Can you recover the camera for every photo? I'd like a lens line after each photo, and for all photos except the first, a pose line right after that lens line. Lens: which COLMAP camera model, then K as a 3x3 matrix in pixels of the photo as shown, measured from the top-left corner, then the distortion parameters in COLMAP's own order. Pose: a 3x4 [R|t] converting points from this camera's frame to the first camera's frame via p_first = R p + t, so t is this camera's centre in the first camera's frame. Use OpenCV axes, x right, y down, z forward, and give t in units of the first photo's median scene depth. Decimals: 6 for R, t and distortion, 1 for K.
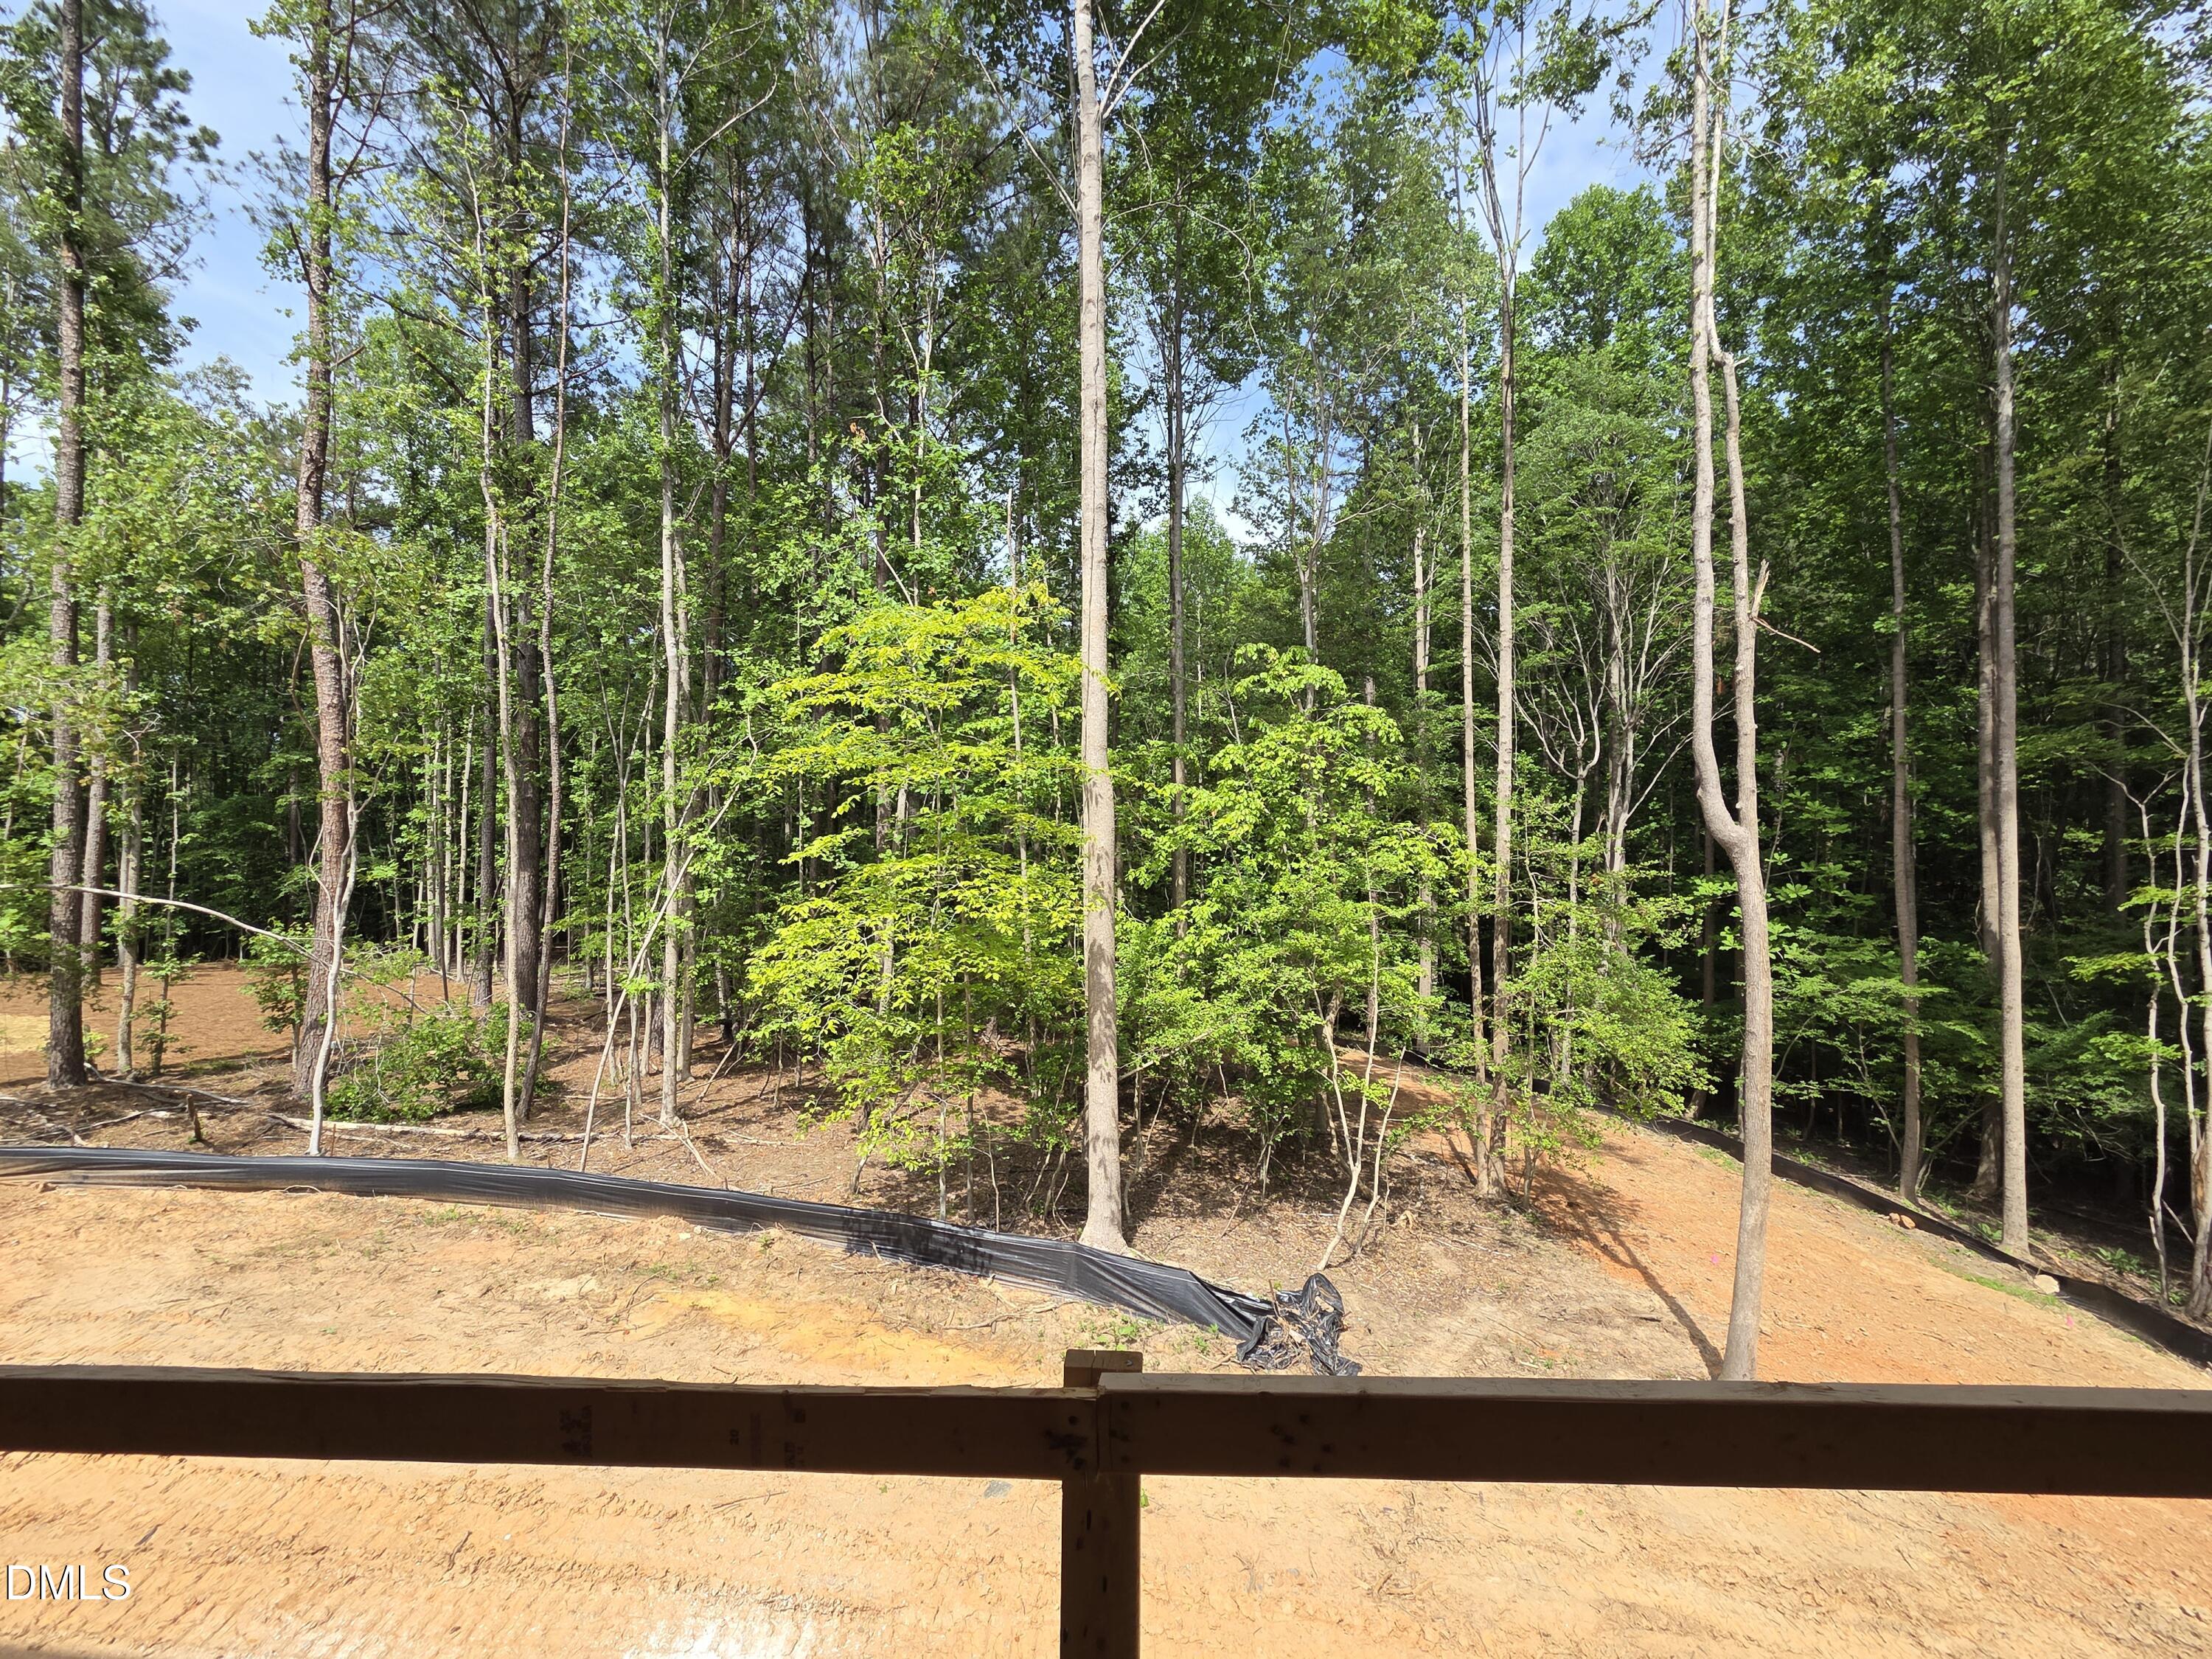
lens RADIAL K [[881.7, 0, 1112.6], [0, 881.7, 825.9], [0, 0, 1]] dist [-0.003107, 0.000368]
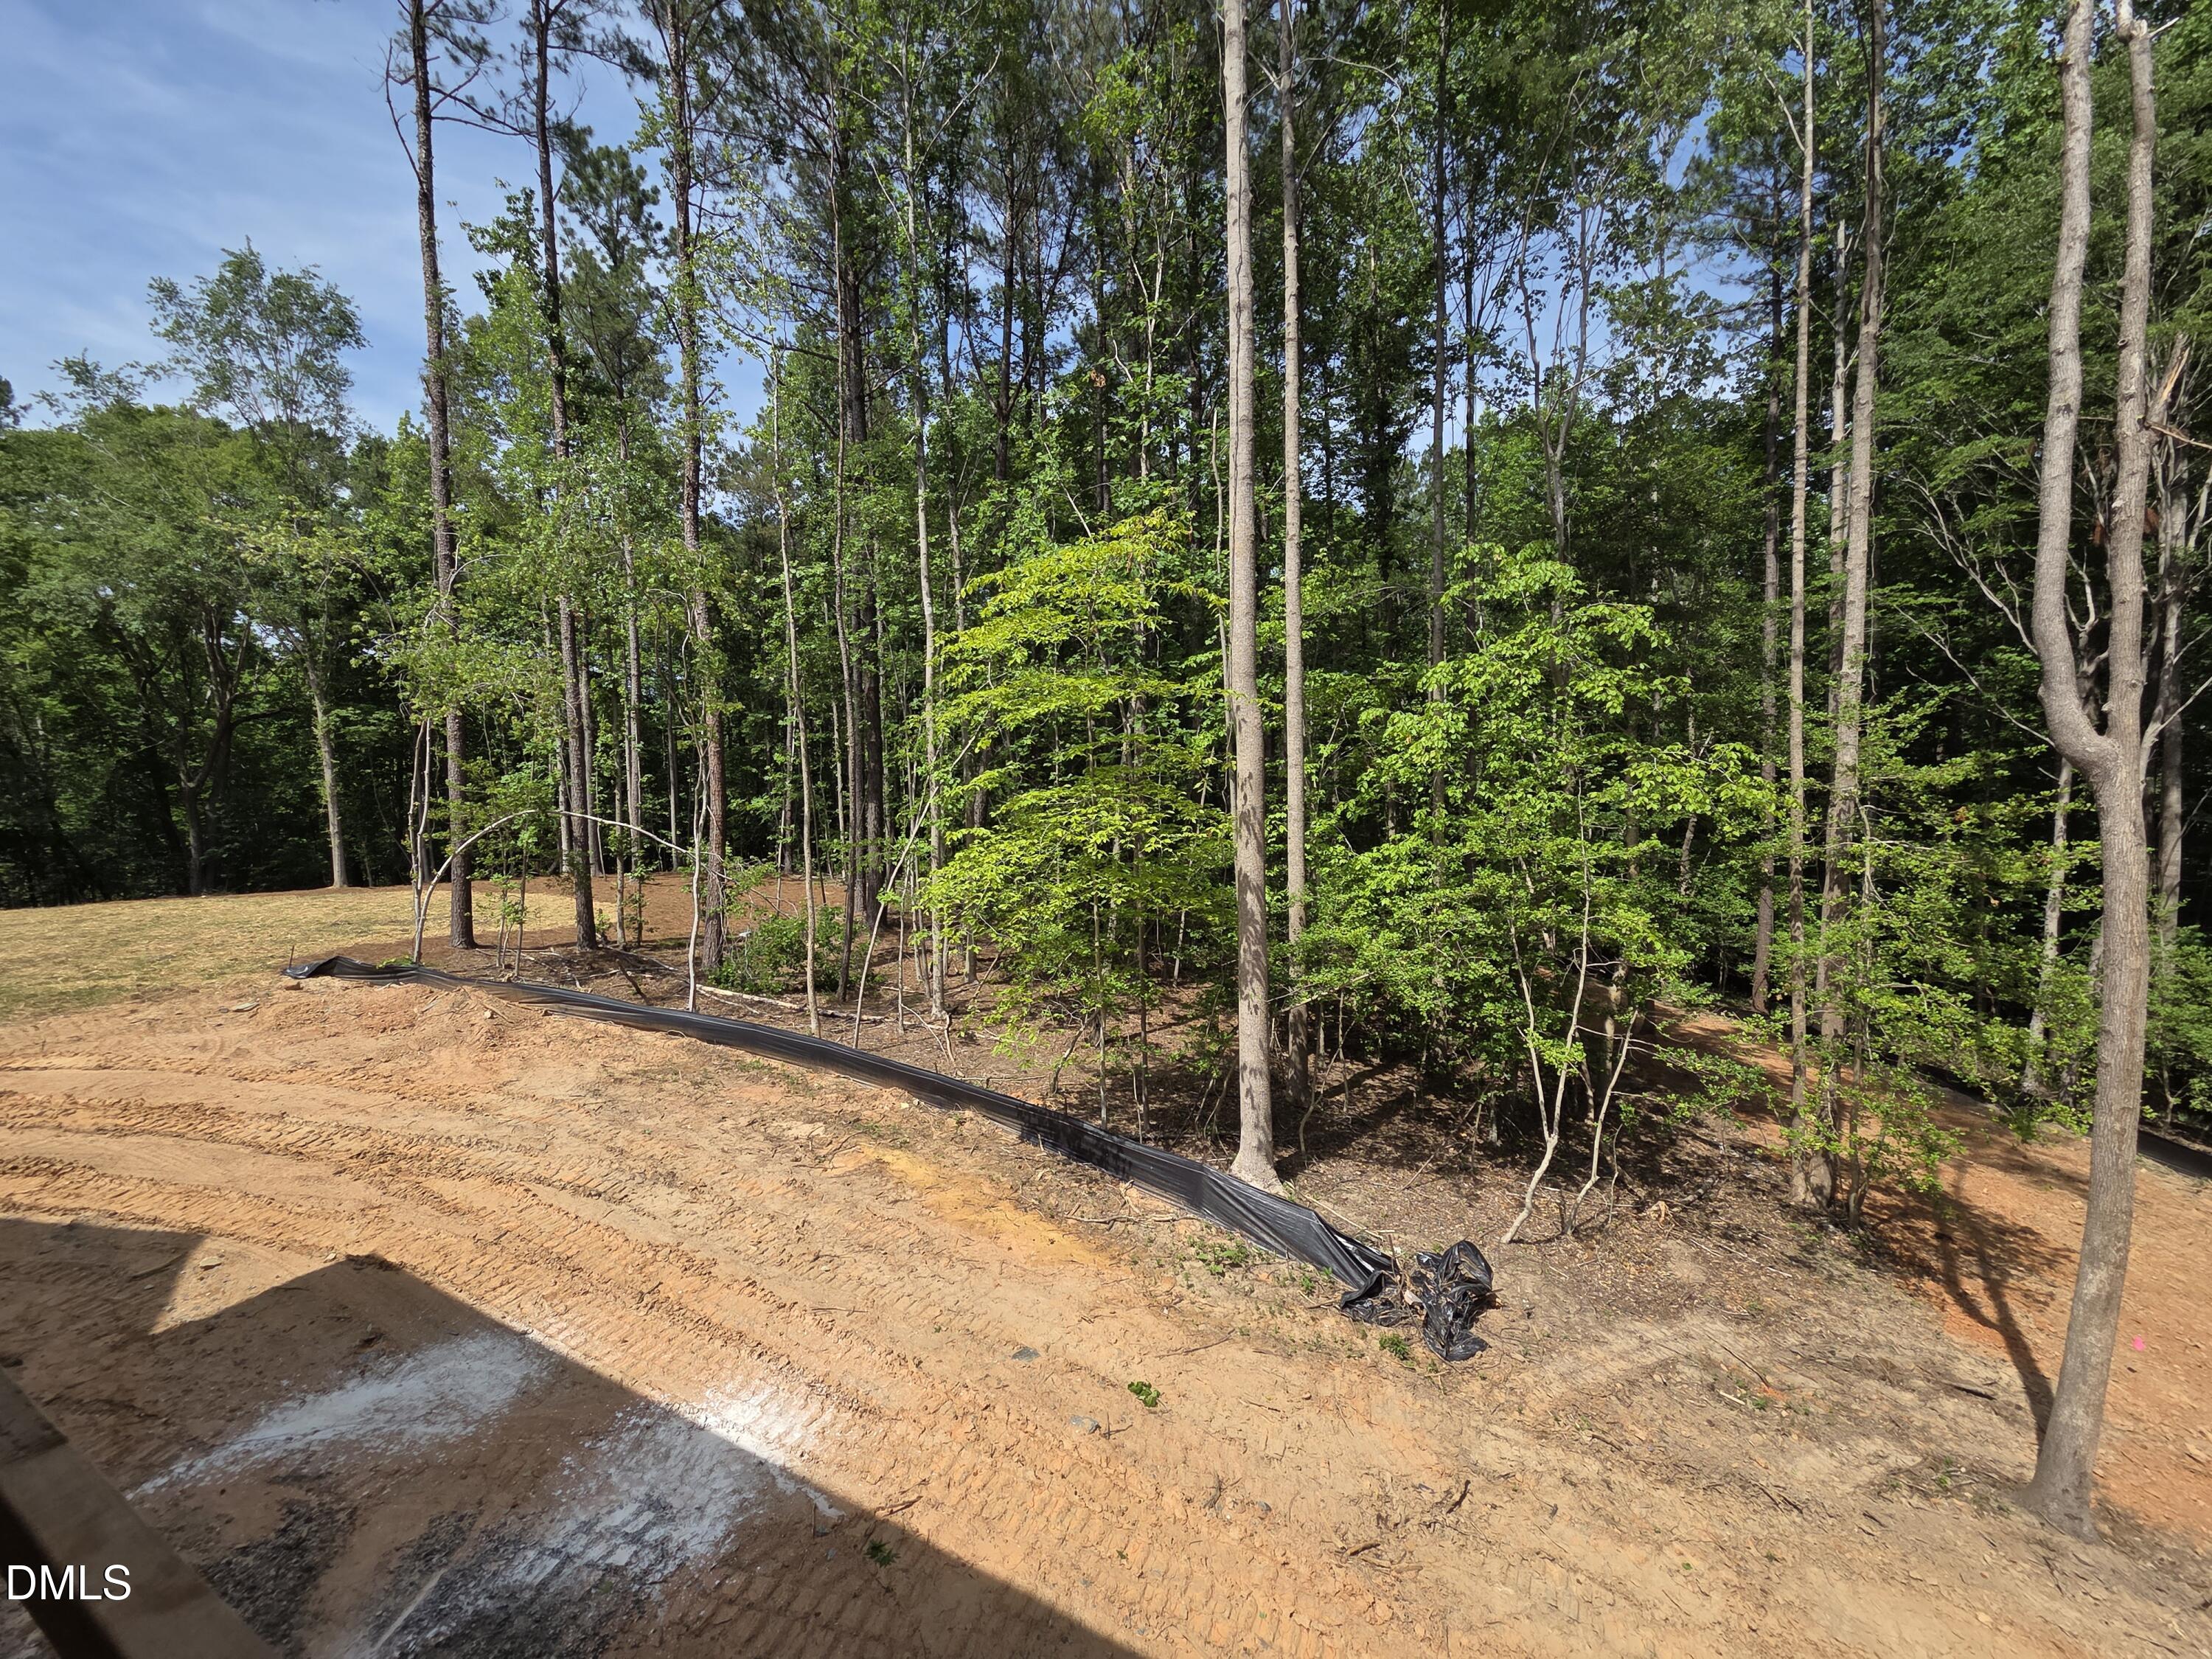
lens RADIAL K [[881.7, 0, 1112.6], [0, 881.7, 825.9], [0, 0, 1]] dist [-0.003107, 0.000368]
pose [[0.915186, 0.012314, -0.402843, 0.201473], [0.017620, 0.997355, 0.070516, 0.005112], [0.402646, -0.071633, 0.912549, 0.037295]]
